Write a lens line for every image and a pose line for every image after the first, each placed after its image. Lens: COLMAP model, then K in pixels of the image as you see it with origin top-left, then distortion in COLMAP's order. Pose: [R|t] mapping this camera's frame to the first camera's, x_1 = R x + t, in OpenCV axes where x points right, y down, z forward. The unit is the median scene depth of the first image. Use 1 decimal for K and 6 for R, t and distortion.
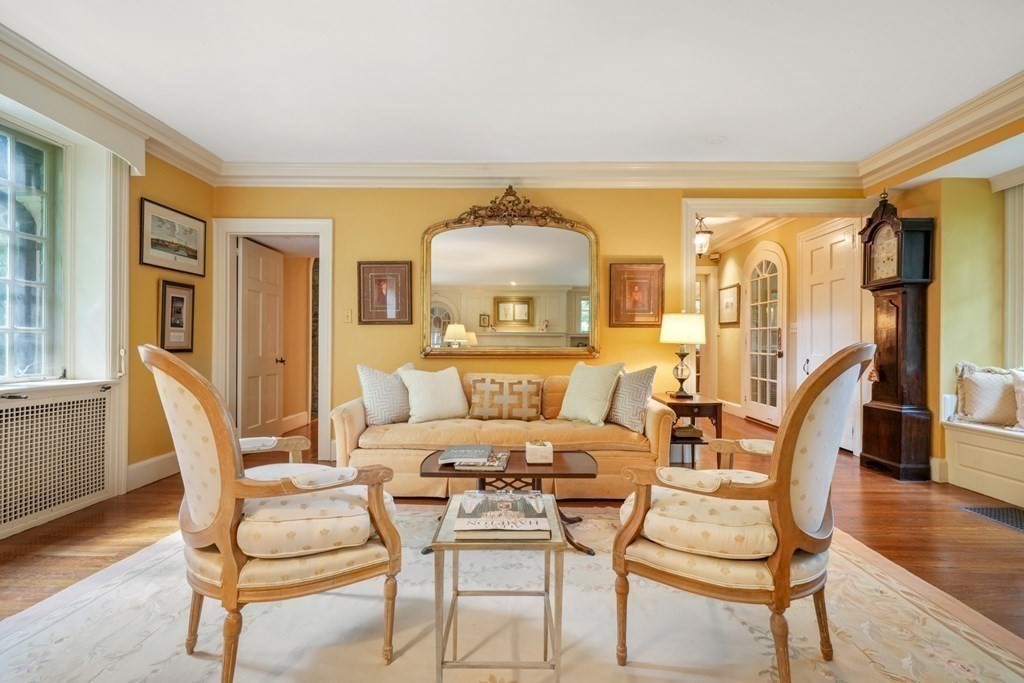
lens RADIAL K [[448.5, 0, 504.2], [0, 448.5, 336.4], [0, 0, 1]] dist [0.000034, -0.000561]
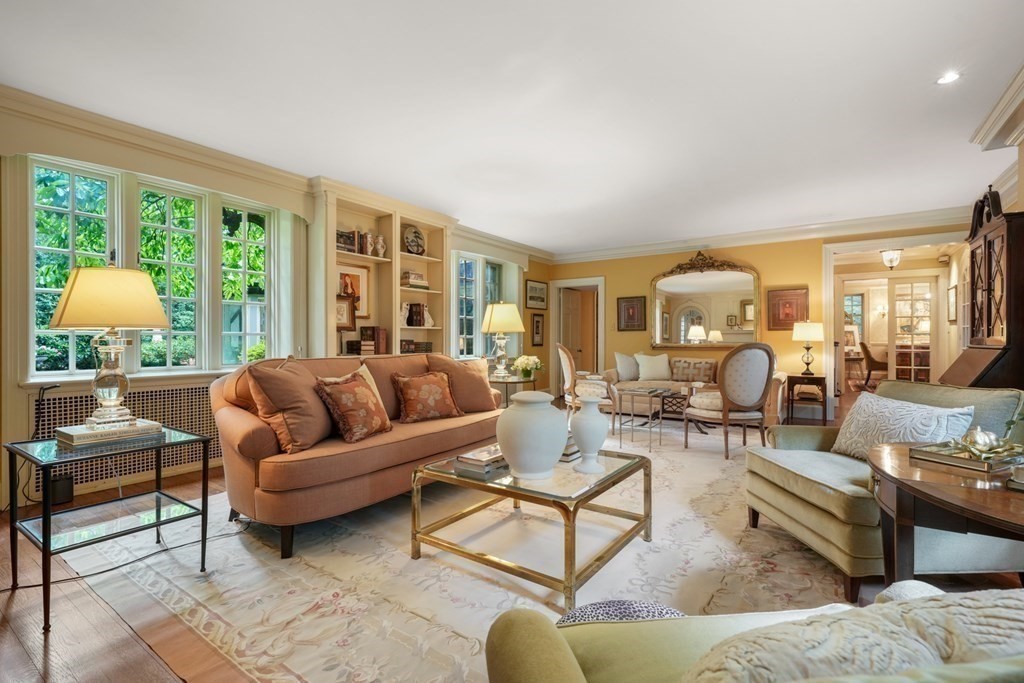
lens RADIAL K [[472.7, 0, 512.0], [0, 472.7, 341.5], [0, 0, 1]] dist [-0.000011, -0.000198]
pose [[0.829445, -0.001967, -0.558584, 0.433028], [0.014742, 0.999723, 0.018371, -0.027791], [0.558393, -0.023473, 0.829244, -0.934768]]
